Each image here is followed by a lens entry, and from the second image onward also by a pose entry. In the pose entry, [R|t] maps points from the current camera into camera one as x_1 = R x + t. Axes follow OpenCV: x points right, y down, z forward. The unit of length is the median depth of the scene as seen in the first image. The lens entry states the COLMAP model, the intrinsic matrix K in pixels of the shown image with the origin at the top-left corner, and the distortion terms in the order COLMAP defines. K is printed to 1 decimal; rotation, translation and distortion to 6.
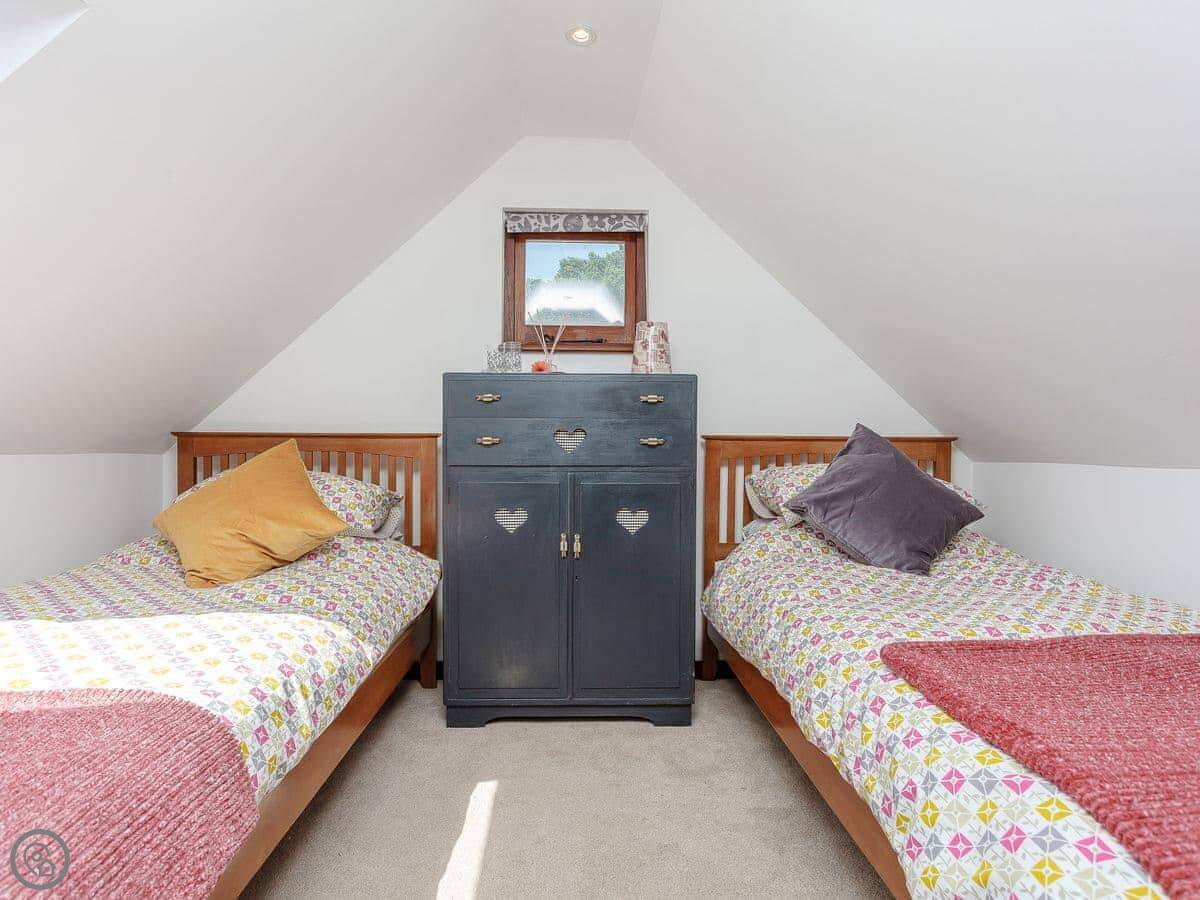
lens RADIAL K [[645.2, 0, 599.7], [0, 645.2, 448.3], [0, 0, 1]] dist [0.000612, -0.000571]
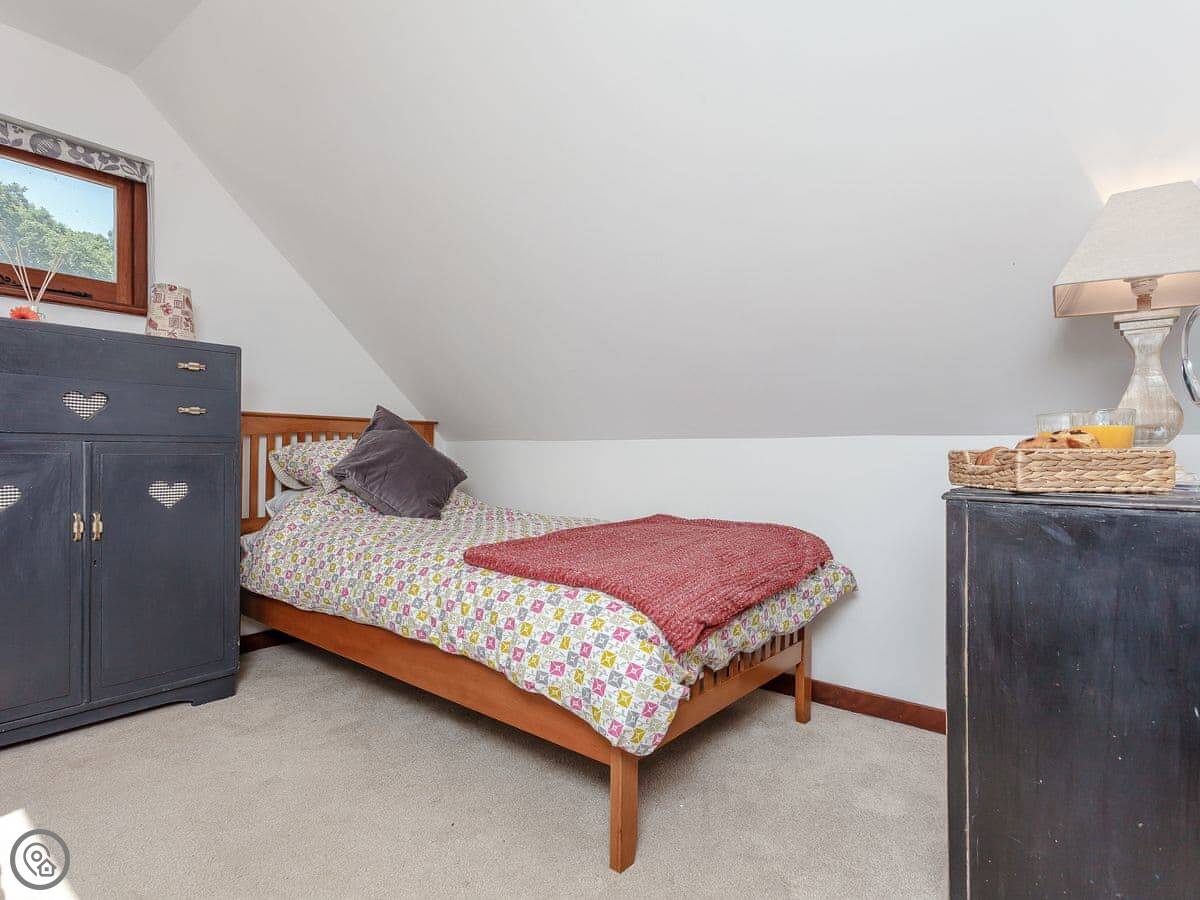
lens RADIAL K [[645.2, 0, 593.3], [0, 645.2, 450.4], [0, 0, 1]] dist [0.000612, -0.000571]
pose [[0.639139, 0.004119, 0.769080, -0.278846], [-0.000281, 0.999987, -0.005122, 0.053776], [-0.769091, 0.003057, 0.639132, -0.075287]]
